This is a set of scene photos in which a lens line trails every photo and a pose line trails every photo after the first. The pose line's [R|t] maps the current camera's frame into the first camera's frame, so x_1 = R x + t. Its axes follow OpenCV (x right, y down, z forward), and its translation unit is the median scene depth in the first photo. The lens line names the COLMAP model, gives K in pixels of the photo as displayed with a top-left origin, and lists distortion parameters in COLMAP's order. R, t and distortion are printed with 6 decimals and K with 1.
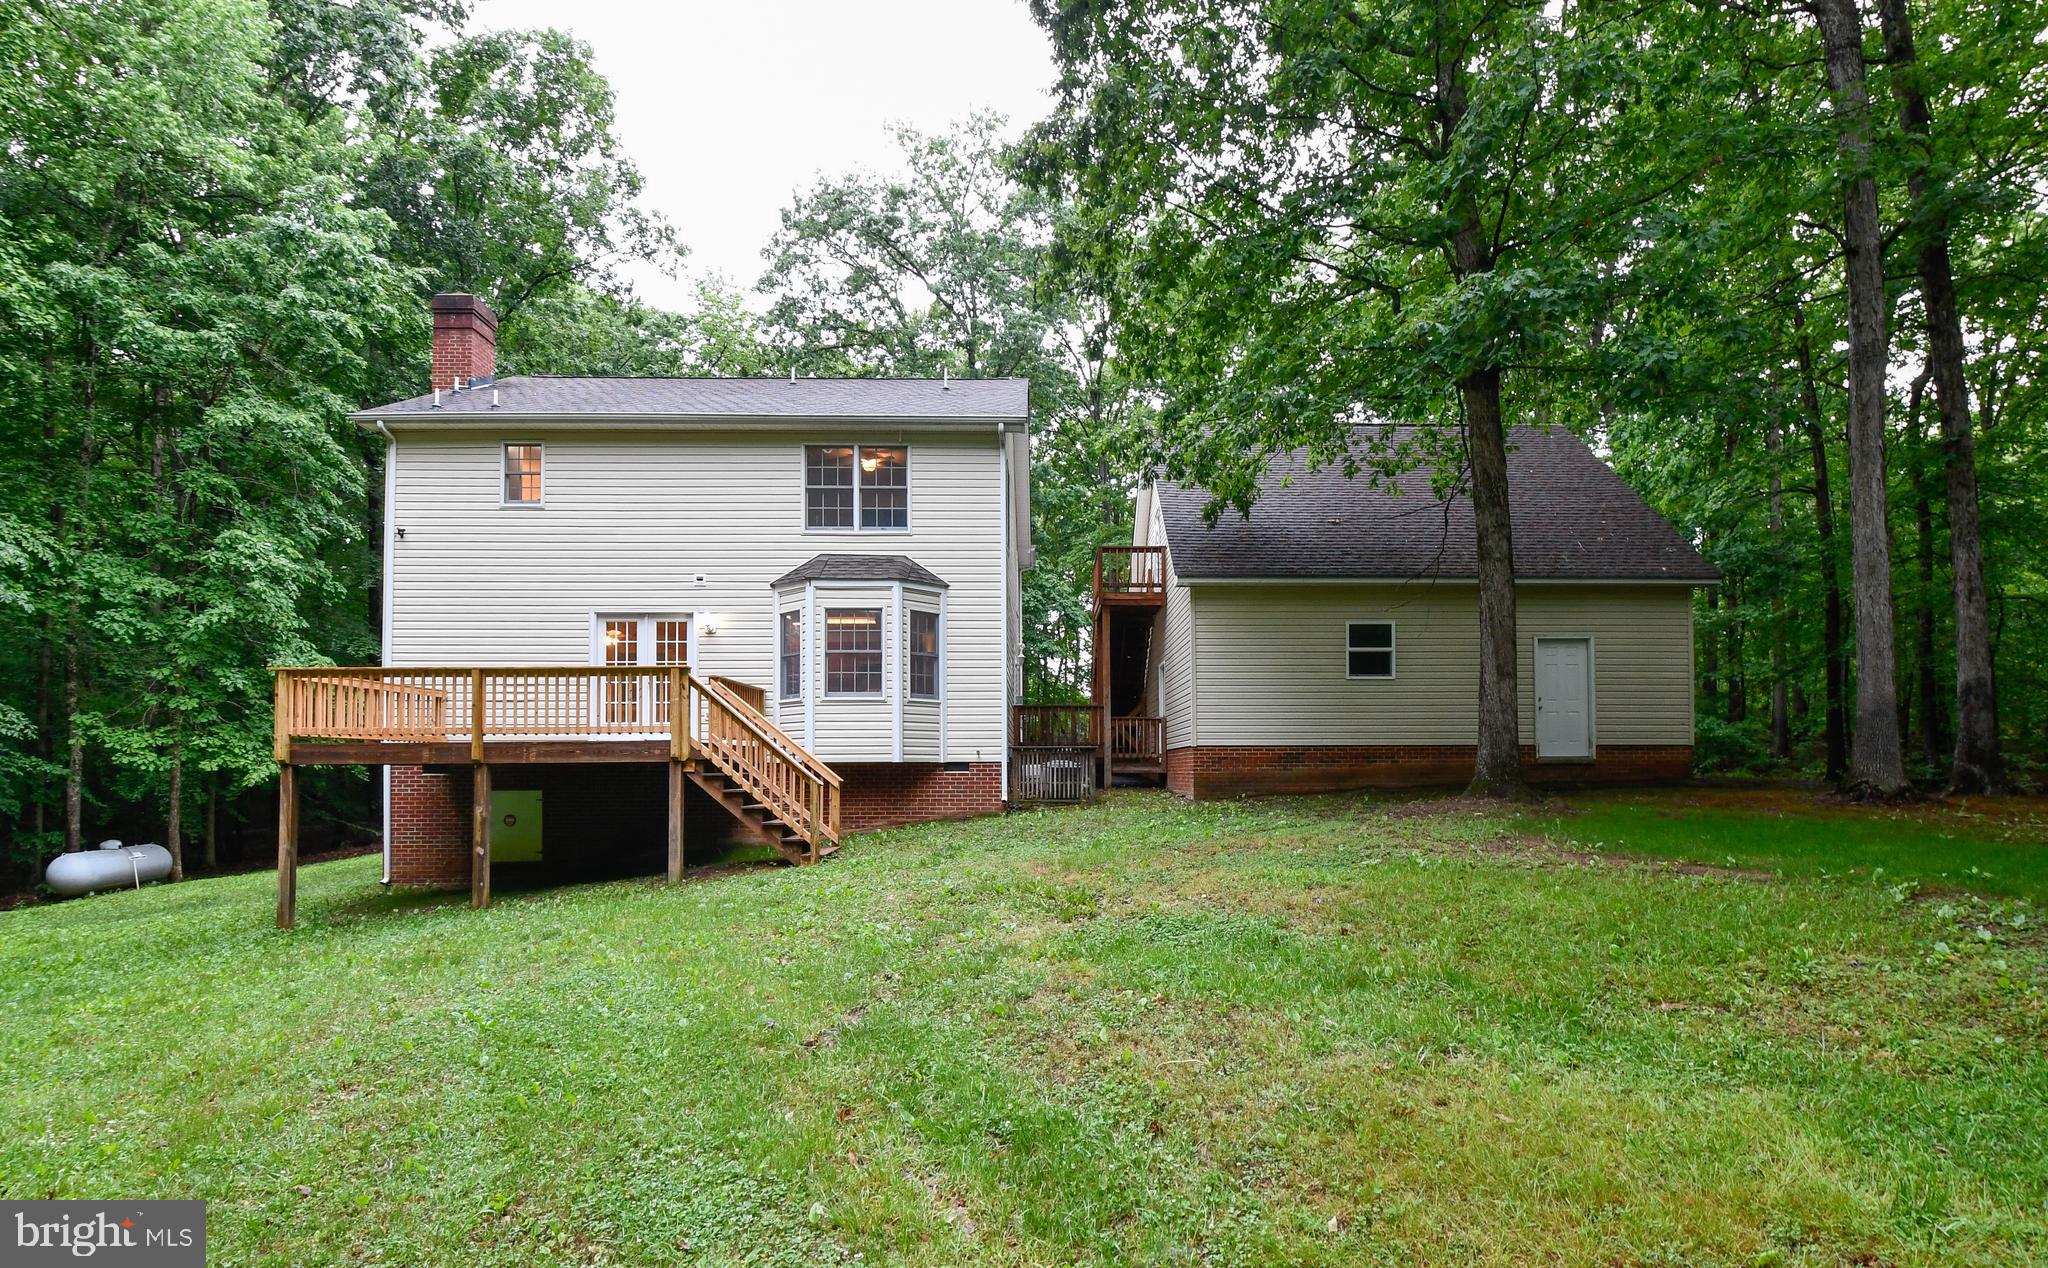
lens RADIAL K [[1021.8, 0, 1073.7], [0, 1021.8, 737.5], [0, 0, 1]] dist [0.015193, -0.025941]
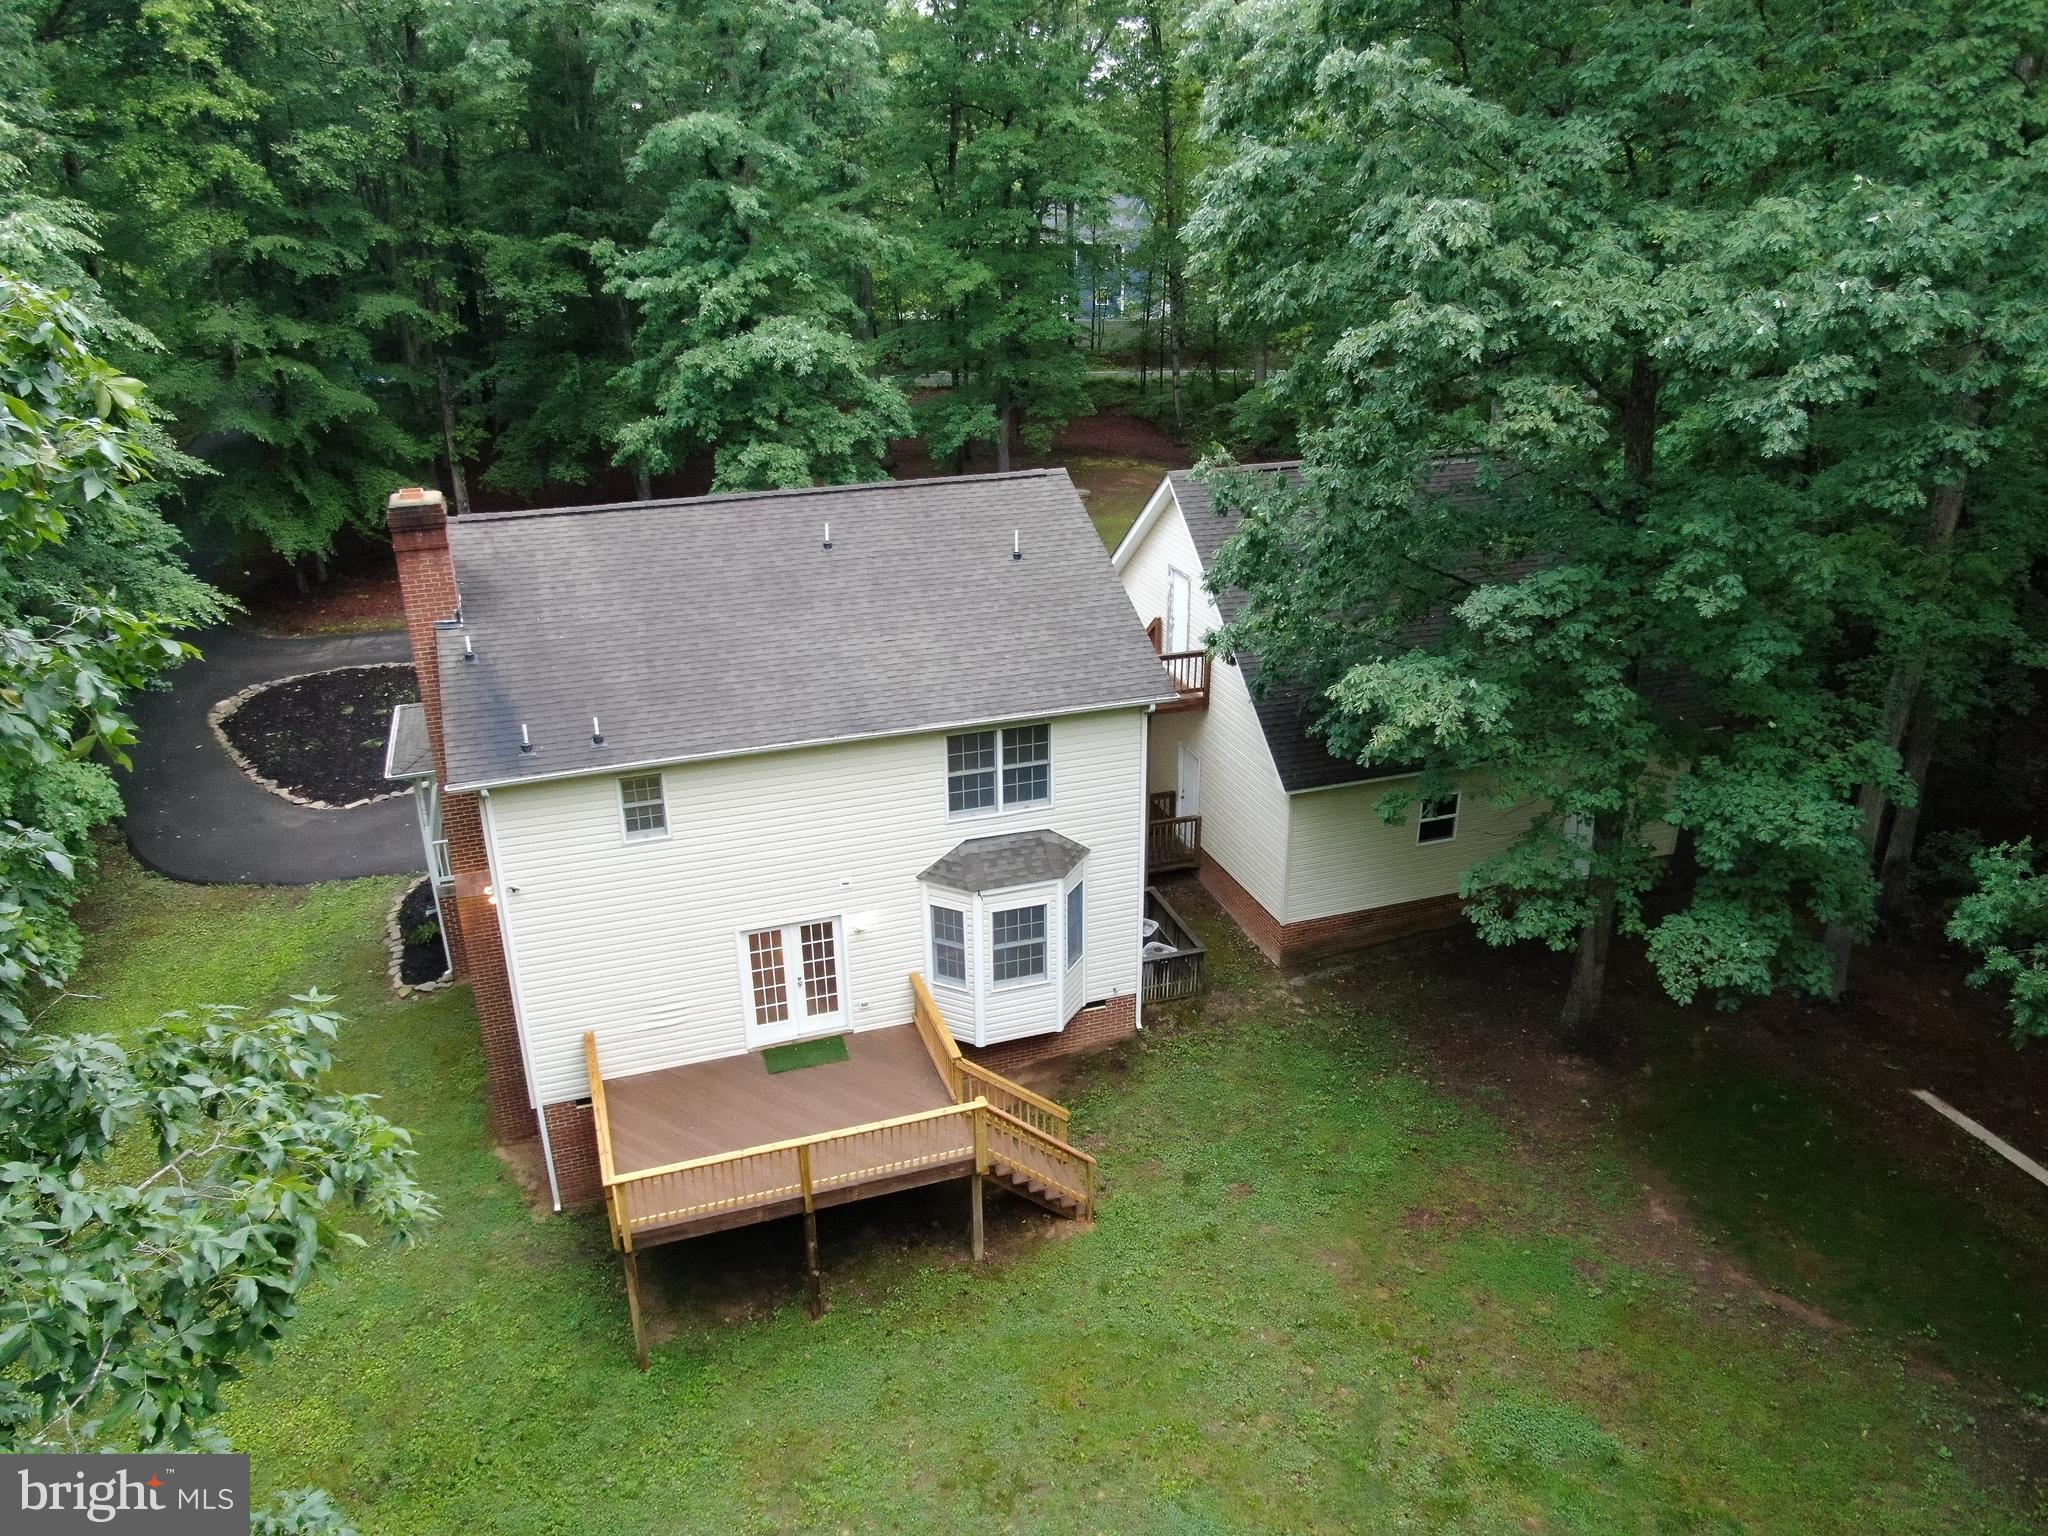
lens RADIAL K [[1484.9, 0, 1039.4], [0, 1484.9, 776.6], [0, 0, 1]] dist [-0.004354, -0.003704]
pose [[0.953979, -0.118155, 0.275615, -0.557237], [-0.007542, 0.909360, 0.415943, -0.810632], [-0.299779, -0.398879, 0.866619, -0.205511]]
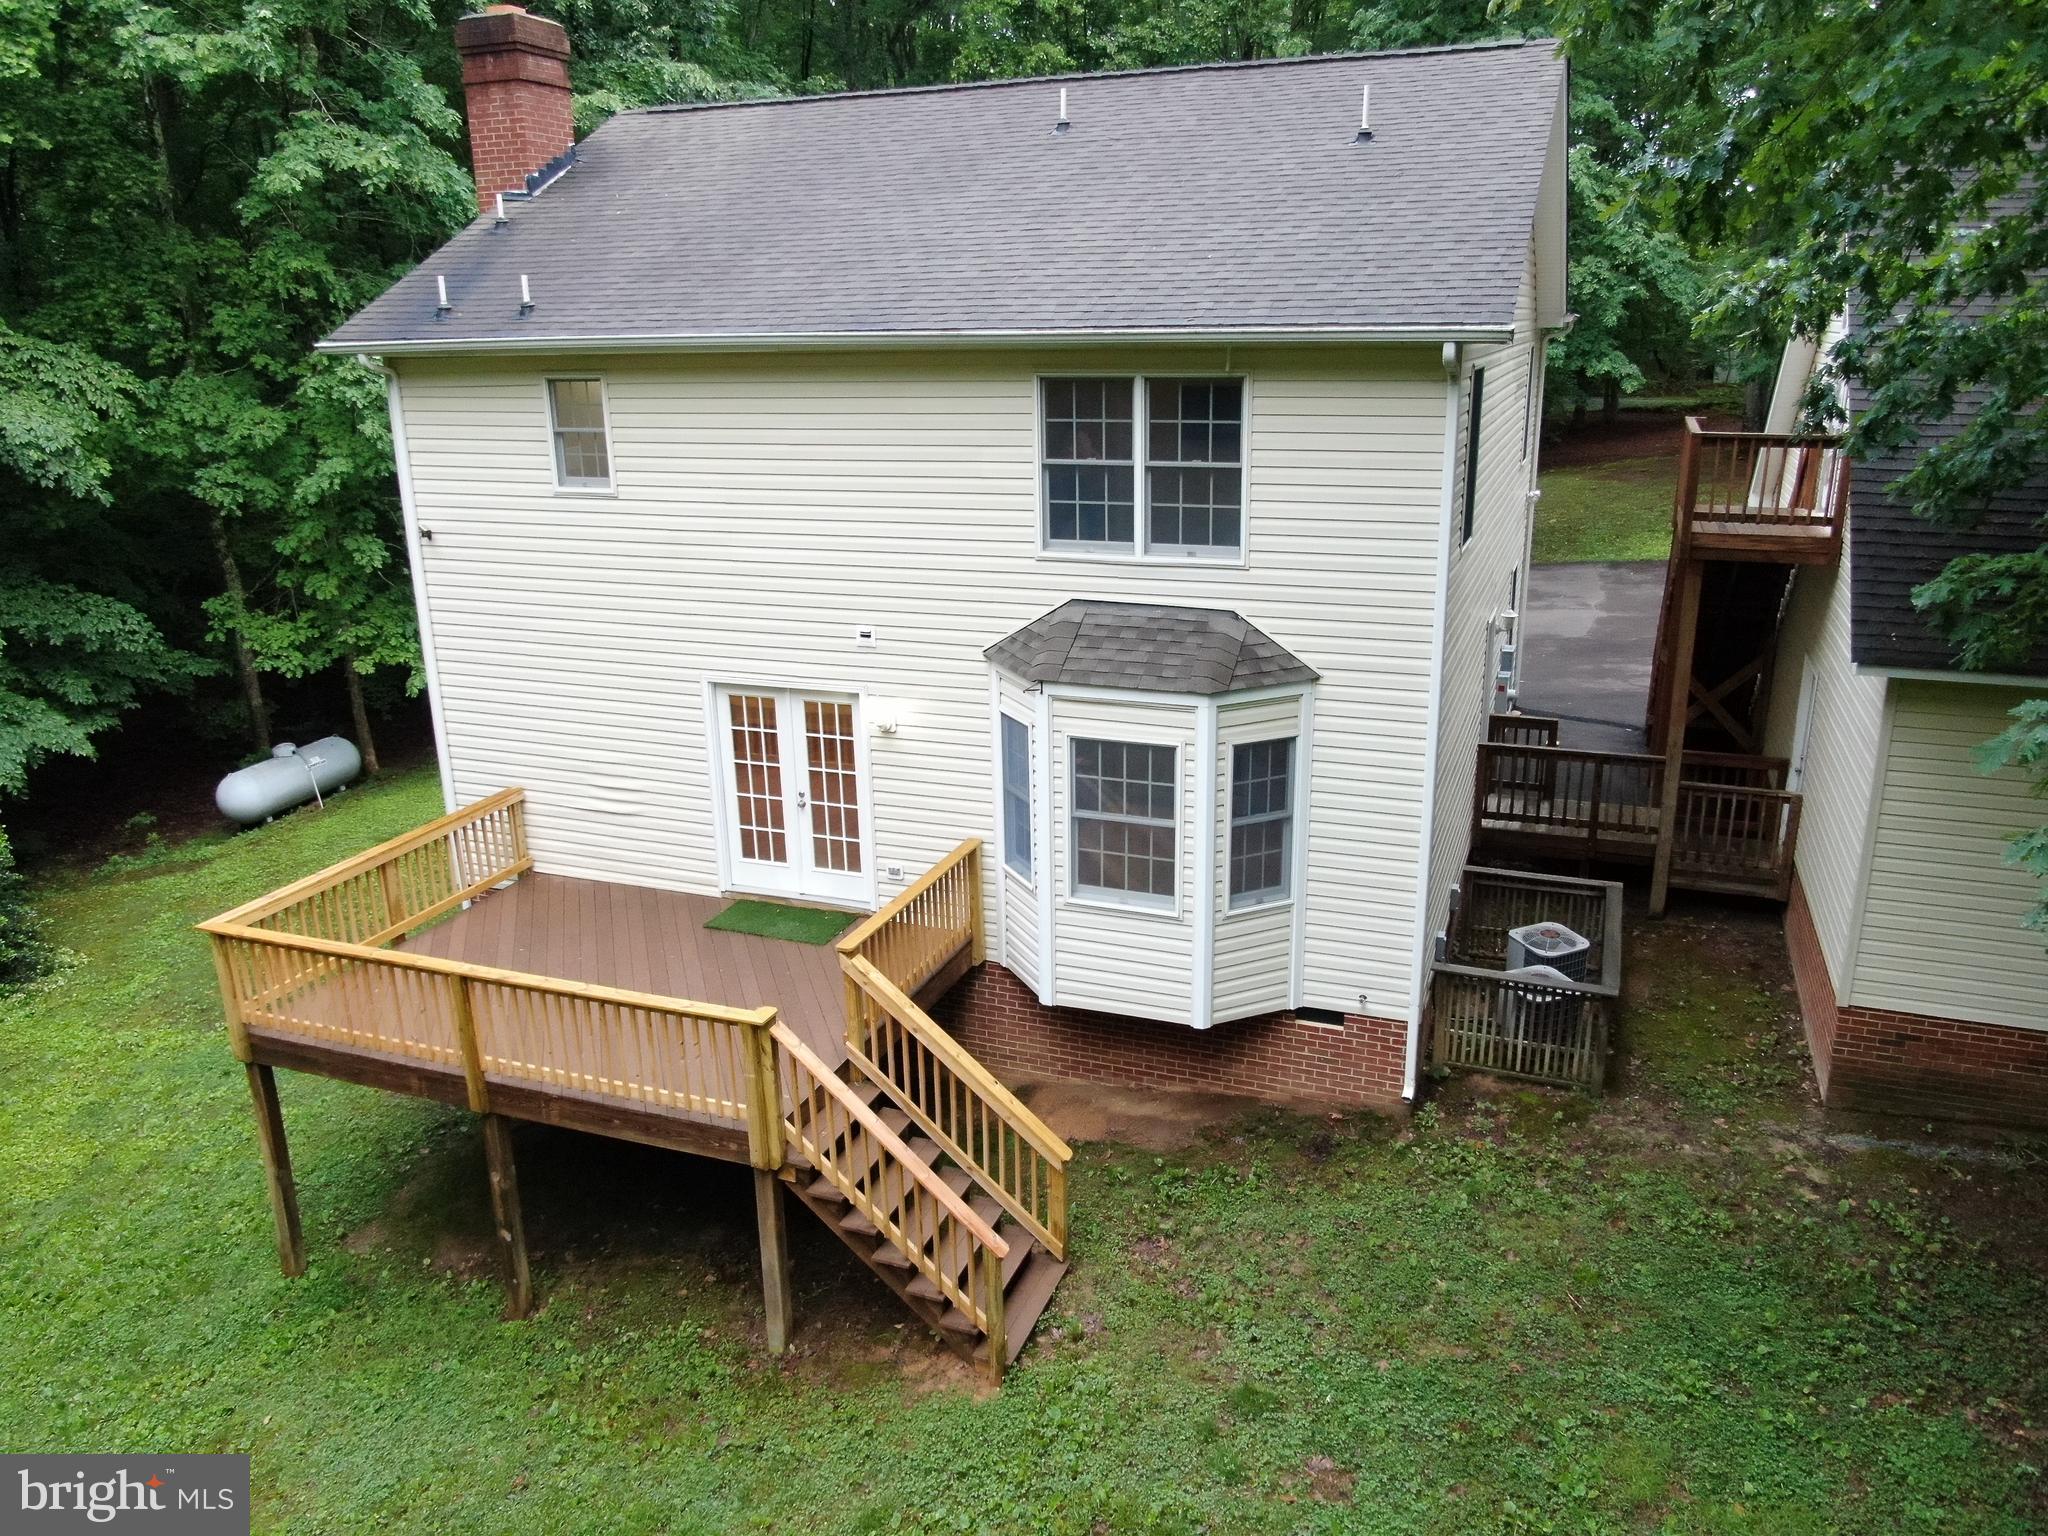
lens RADIAL K [[1484.9, 0, 1039.4], [0, 1484.9, 776.6], [0, 0, 1]] dist [-0.004354, -0.003704]
pose [[0.922692, 0.103861, -0.371284, 0.021468], [0.022500, 0.946882, 0.320792, -0.331778], [0.384880, -0.304347, 0.871344, 0.320431]]
